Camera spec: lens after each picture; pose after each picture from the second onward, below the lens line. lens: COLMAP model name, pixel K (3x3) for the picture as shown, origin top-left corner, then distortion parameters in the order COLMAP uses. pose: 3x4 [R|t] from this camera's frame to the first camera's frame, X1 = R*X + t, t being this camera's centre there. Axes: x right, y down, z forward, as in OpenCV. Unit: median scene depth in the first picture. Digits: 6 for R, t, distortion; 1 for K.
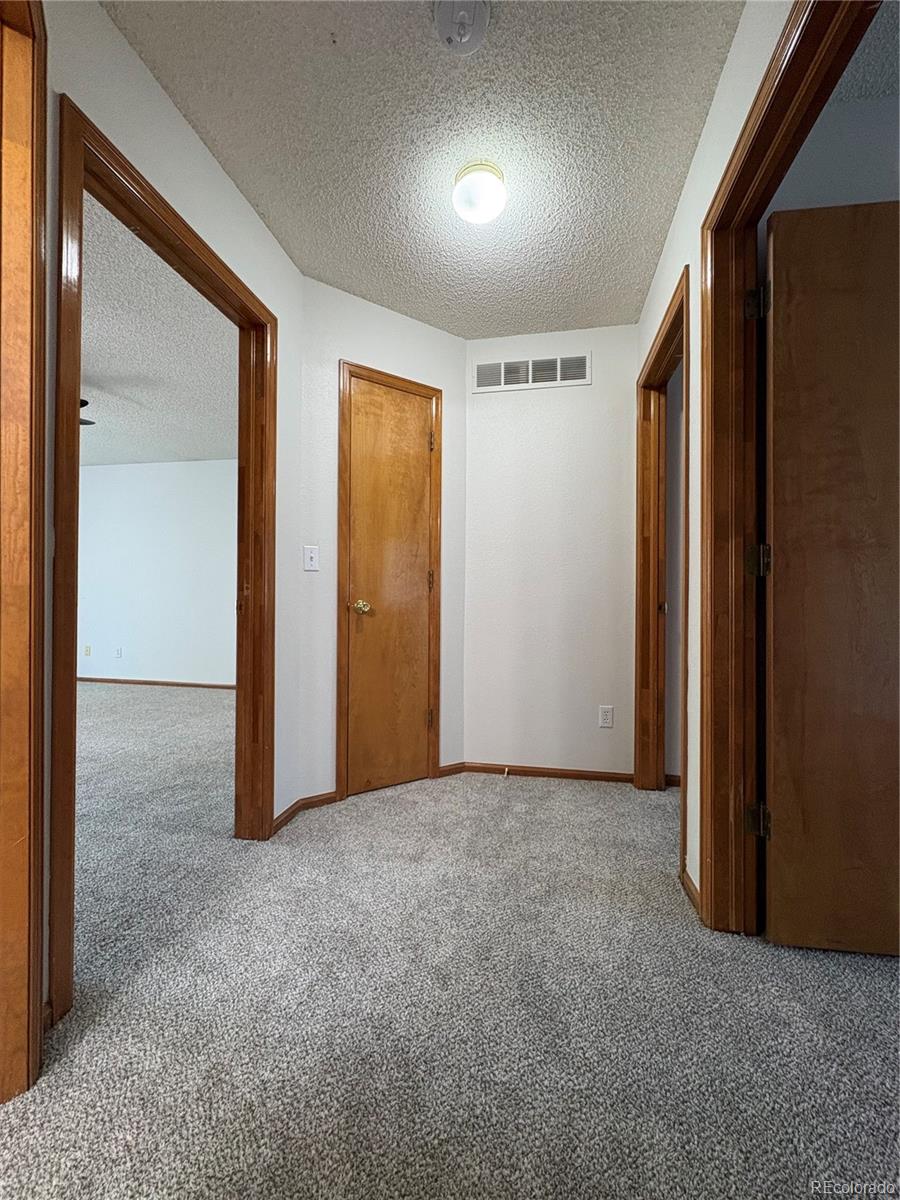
lens RADIAL K [[476.1, 0, 451.8], [0, 476.1, 597.5], [0, 0, 1]] dist [-0.001783, -0.000057]
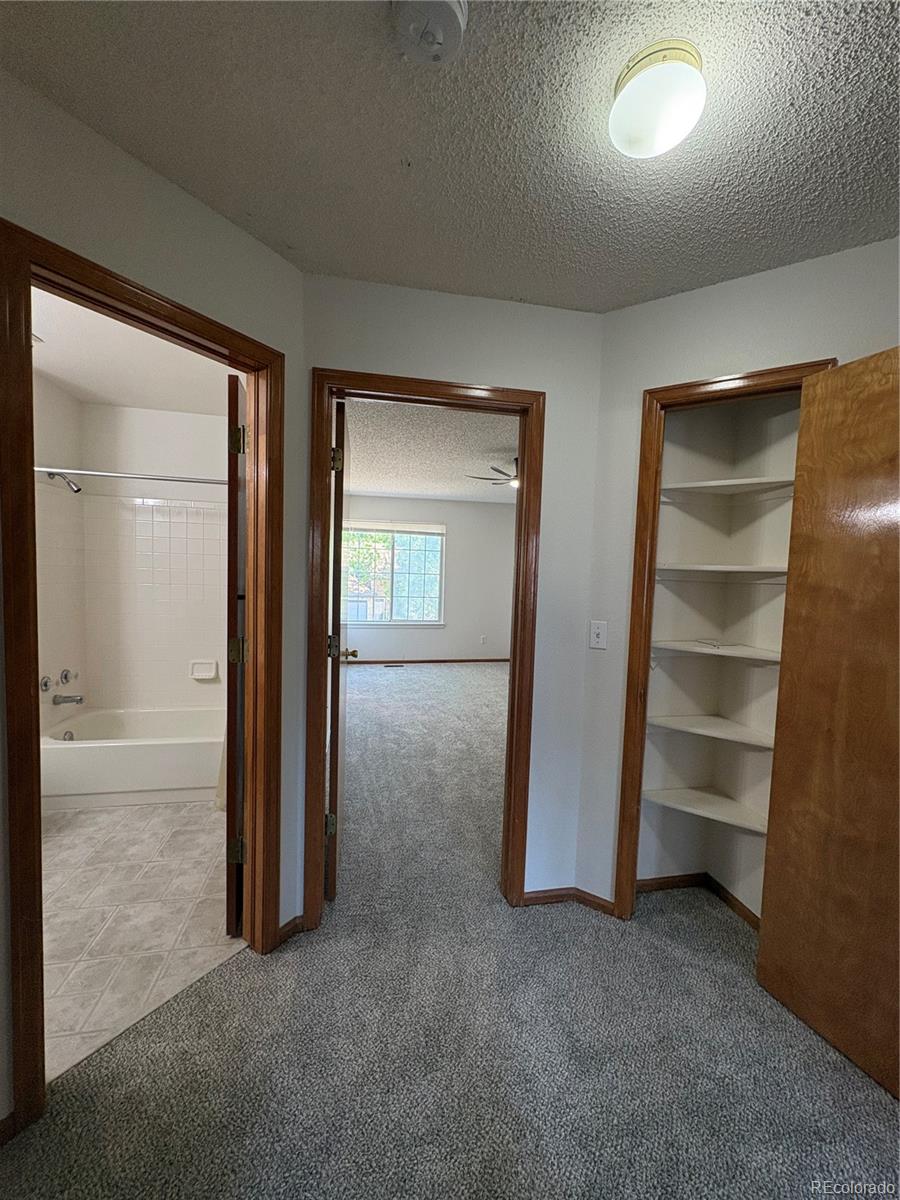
lens RADIAL K [[476.1, 0, 455.3], [0, 476.1, 597.4], [0, 0, 1]] dist [-0.001783, -0.000057]
pose [[0.377379, 0.059403, -0.924152, 0.379379], [-0.018170, 0.998223, 0.056744, -0.177759], [0.925881, -0.004622, 0.377788, 0.368414]]
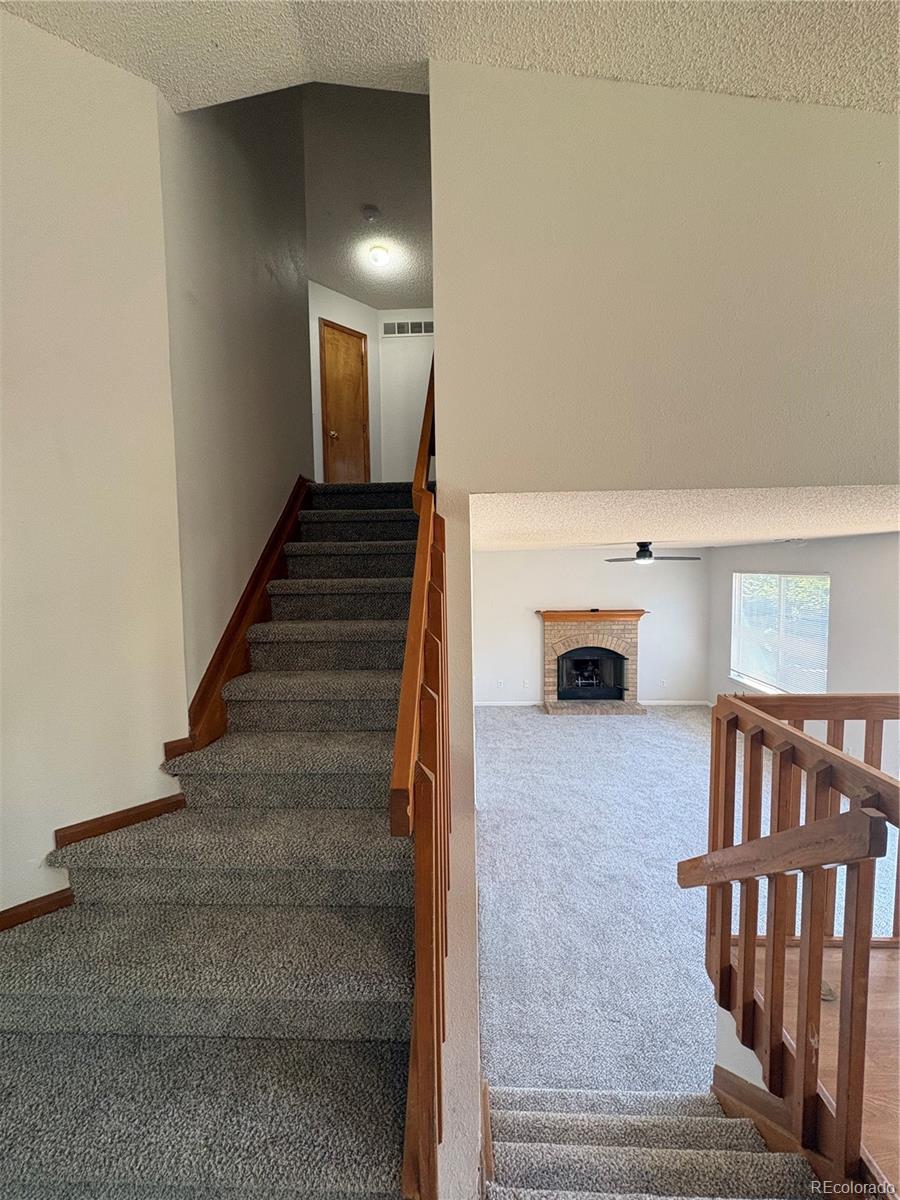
lens RADIAL K [[476.1, 0, 452.5], [0, 476.1, 601.8], [0, 0, 1]] dist [-0.001783, -0.000057]
pose [[0.988629, -0.030698, 0.147210, 0.008321], [0.019014, 0.996603, 0.080129, 0.578770], [-0.149169, -0.076418, 0.985854, -1.217024]]
